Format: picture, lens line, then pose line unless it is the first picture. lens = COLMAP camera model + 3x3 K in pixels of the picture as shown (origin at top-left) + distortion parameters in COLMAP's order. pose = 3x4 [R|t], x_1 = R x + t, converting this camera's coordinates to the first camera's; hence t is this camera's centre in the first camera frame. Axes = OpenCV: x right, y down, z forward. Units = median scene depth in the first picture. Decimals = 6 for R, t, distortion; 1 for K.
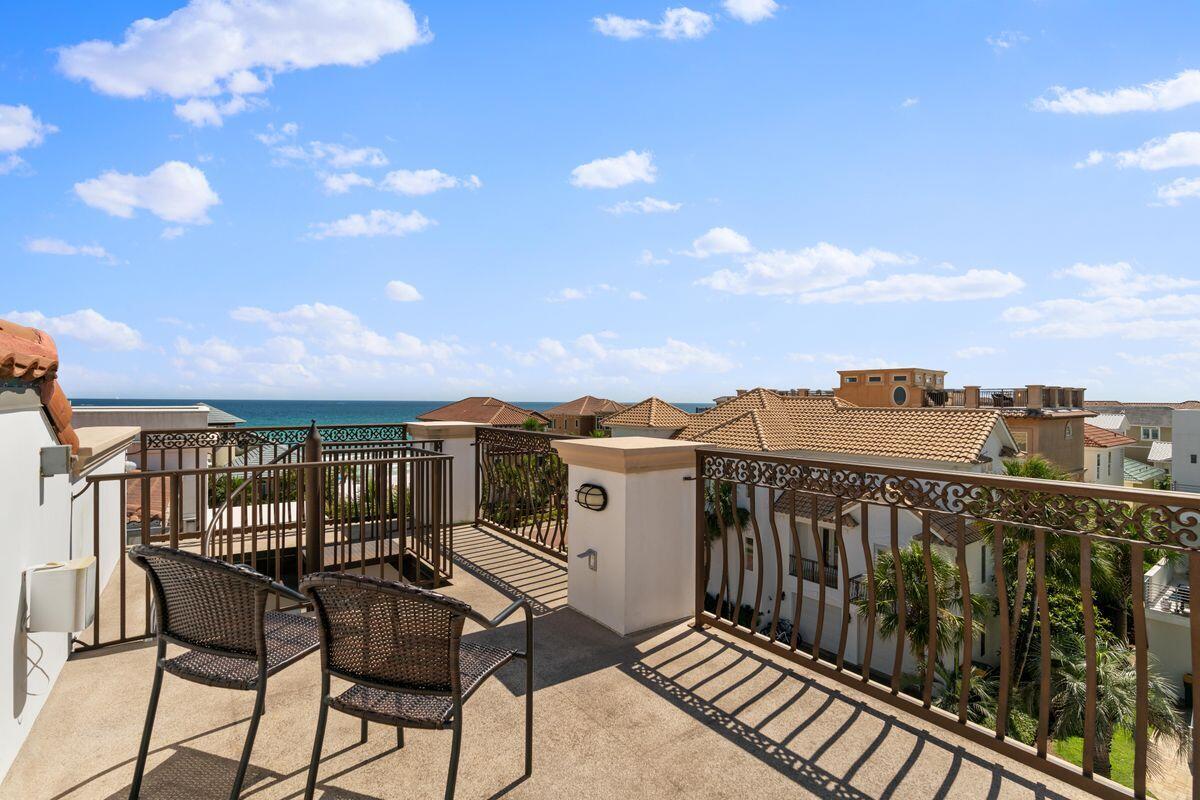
lens RADIAL K [[584.2, 0, 599.3], [0, 584.2, 396.5], [0, 0, 1]] dist [-0.006332, 0.001277]
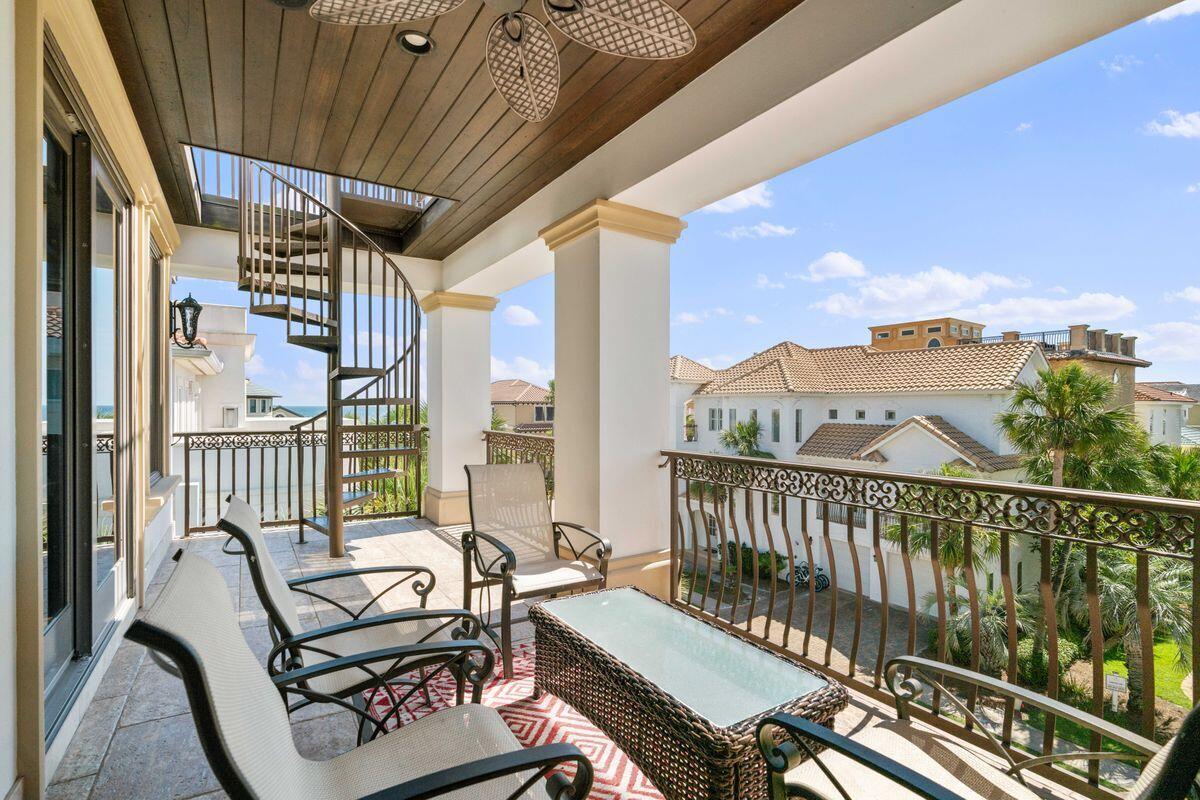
lens RADIAL K [[584.2, 0, 598.5], [0, 584.2, 410.6], [0, 0, 1]] dist [-0.006332, 0.001277]
pose [[0.999995, -0.002909, -0.000944, -0.203249], [0.002922, 0.999893, 0.014333, -0.030220], [0.000902, -0.014336, 0.999897, -0.014701]]
